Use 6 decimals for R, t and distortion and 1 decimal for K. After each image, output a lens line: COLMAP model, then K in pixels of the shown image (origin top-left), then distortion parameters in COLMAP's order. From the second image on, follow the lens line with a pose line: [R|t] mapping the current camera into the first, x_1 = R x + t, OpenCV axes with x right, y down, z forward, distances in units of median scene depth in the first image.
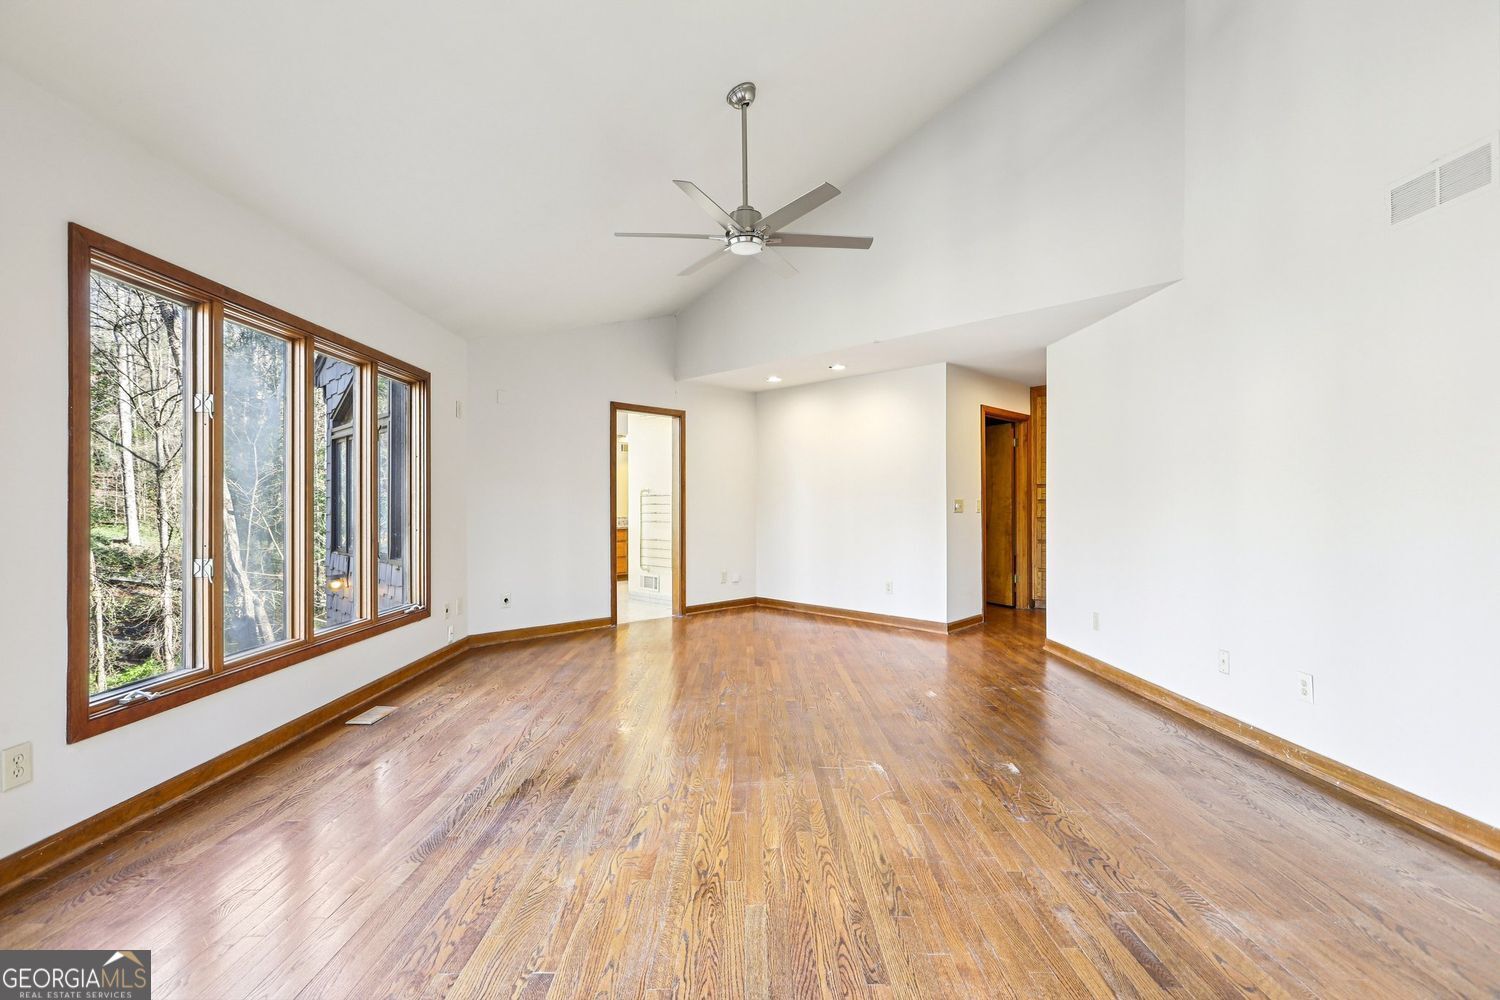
lens RADIAL K [[667.1, 0, 750.4], [0, 667.1, 511.3], [0, 0, 1]] dist [-0.003658, 0.000441]
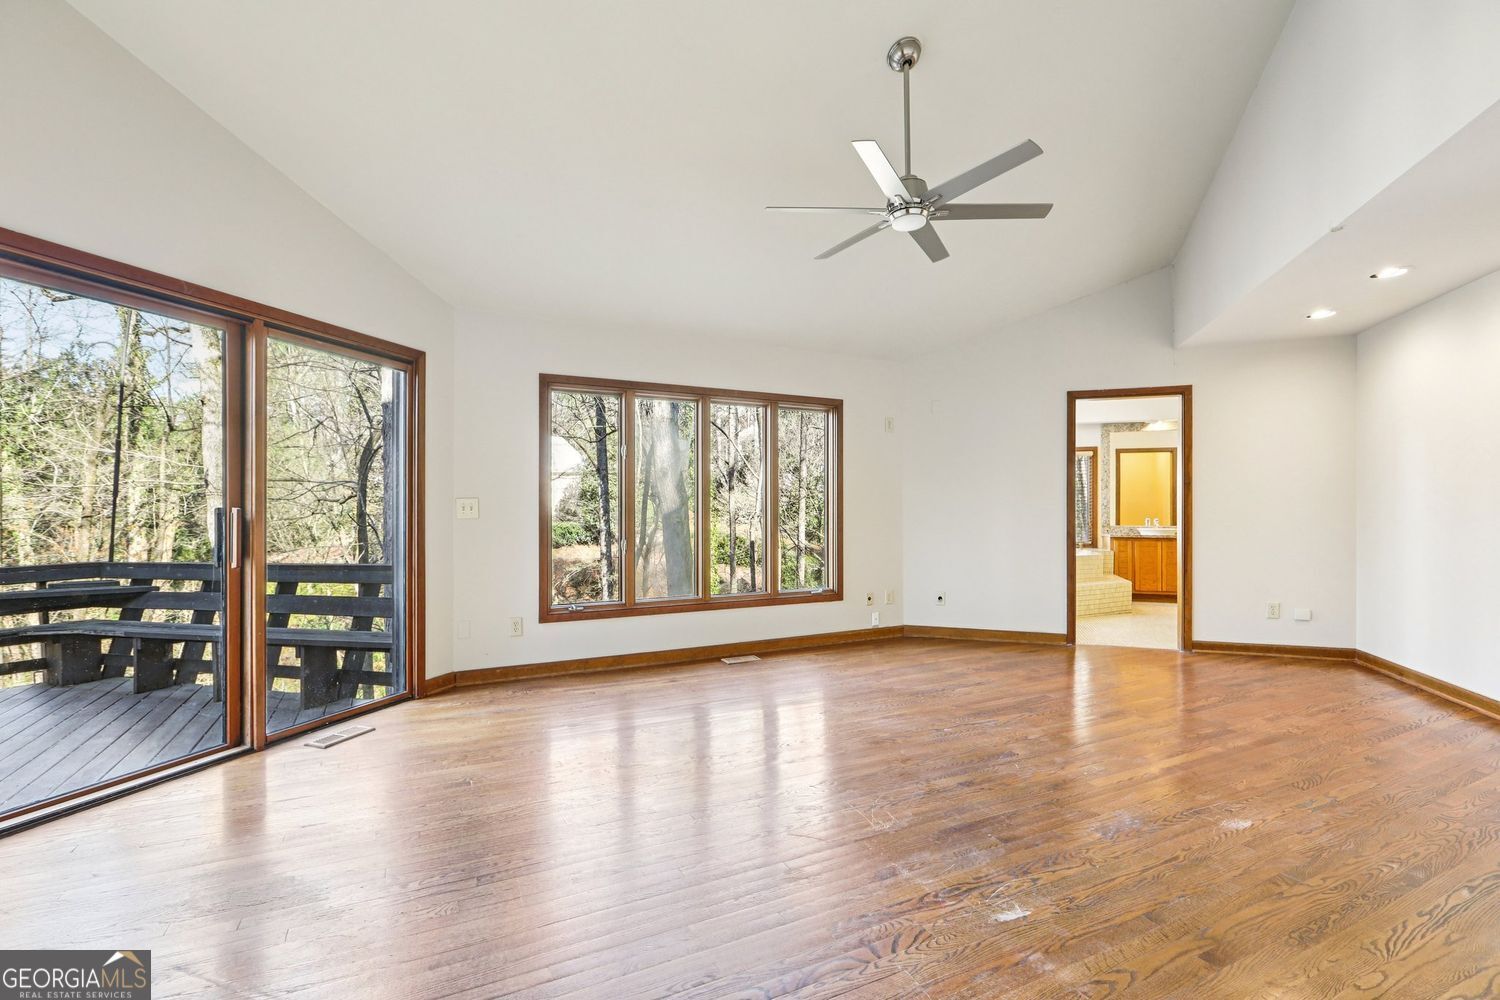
lens RADIAL K [[667.1, 0, 747.9], [0, 667.1, 513.5], [0, 0, 1]] dist [-0.003658, 0.000441]
pose [[0.447655, 0.002752, -0.894202, 0.527130], [-0.006137, 0.999981, 0.000006, 0.000713], [0.894185, 0.005485, 0.447664, 0.299597]]
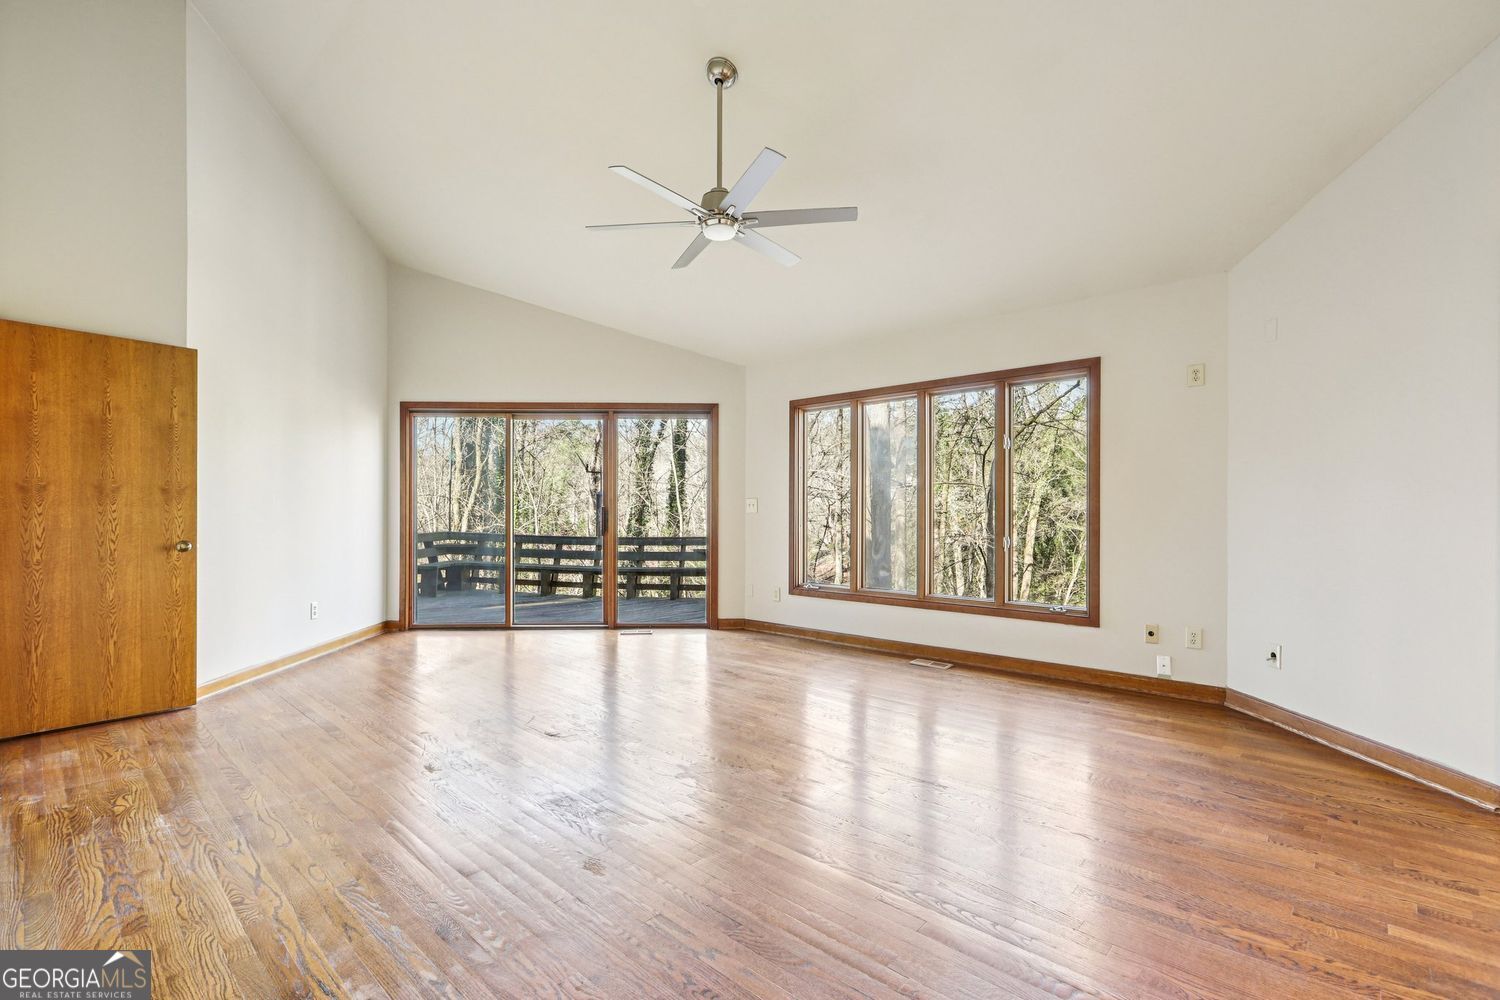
lens RADIAL K [[667.1, 0, 748.5], [0, 667.1, 509.2], [0, 0, 1]] dist [-0.003658, 0.000441]
pose [[-0.682182, 0.003029, -0.731176, 0.496694], [-0.003112, 0.999970, 0.007046, -0.006396], [0.731175, 0.007082, -0.682153, 1.262855]]
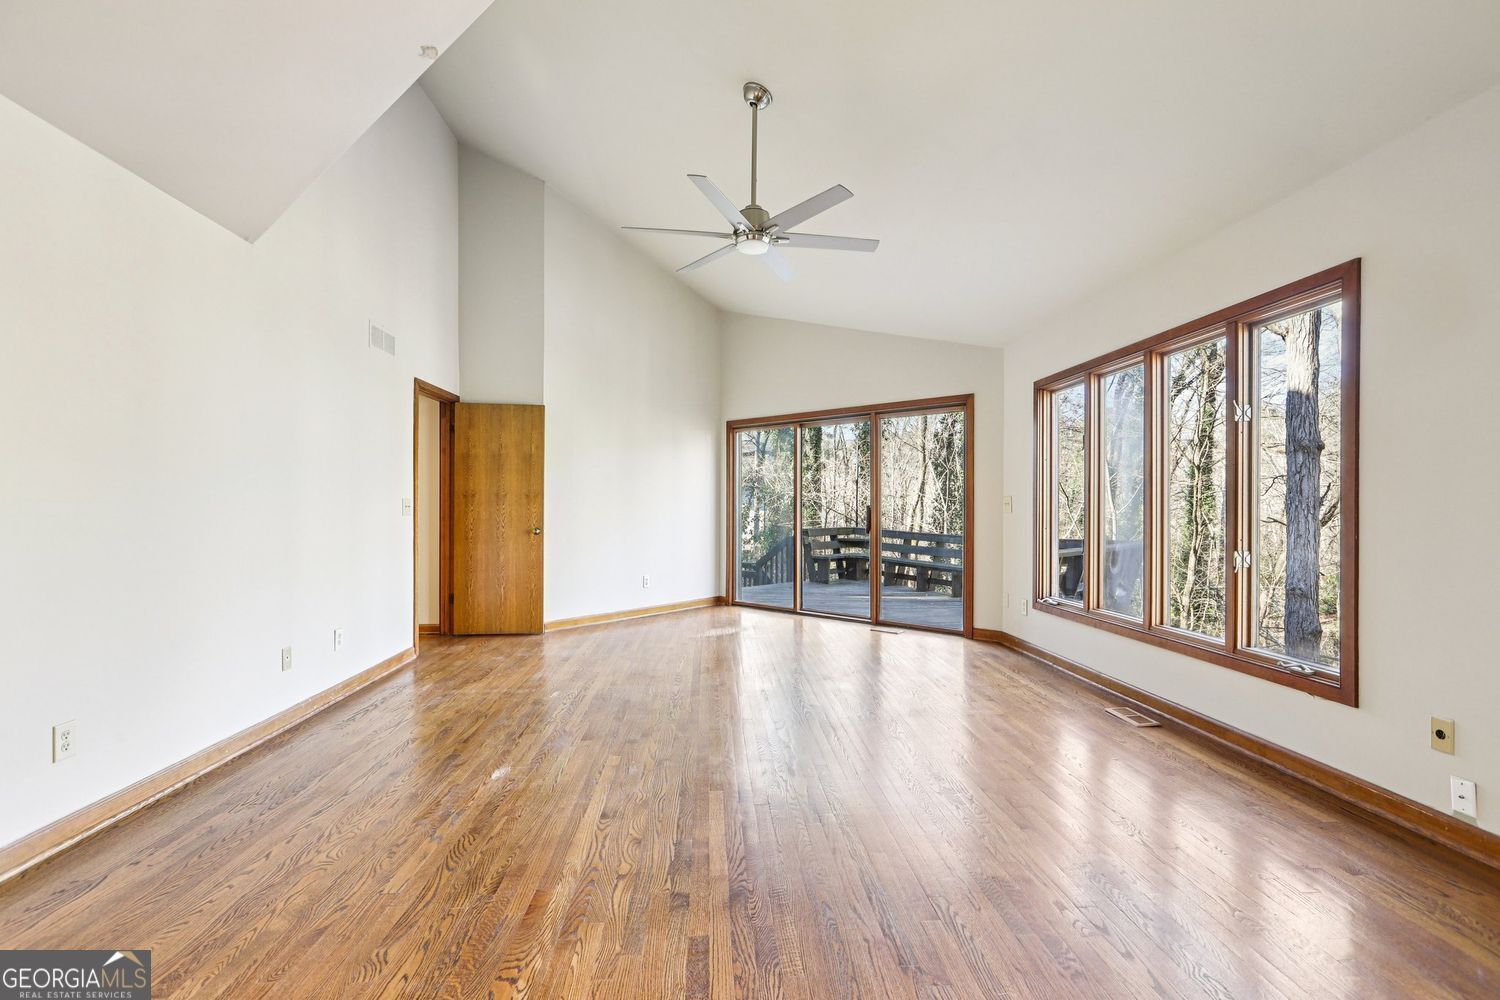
lens RADIAL K [[667.1, 0, 752.5], [0, 667.1, 503.8], [0, 0, 1]] dist [-0.003658, 0.000441]
pose [[-0.998201, 0.001355, -0.059935, 0.041805], [0.001142, 0.999993, 0.003596, -0.010081], [0.059939, 0.003521, -0.998196, 1.504851]]
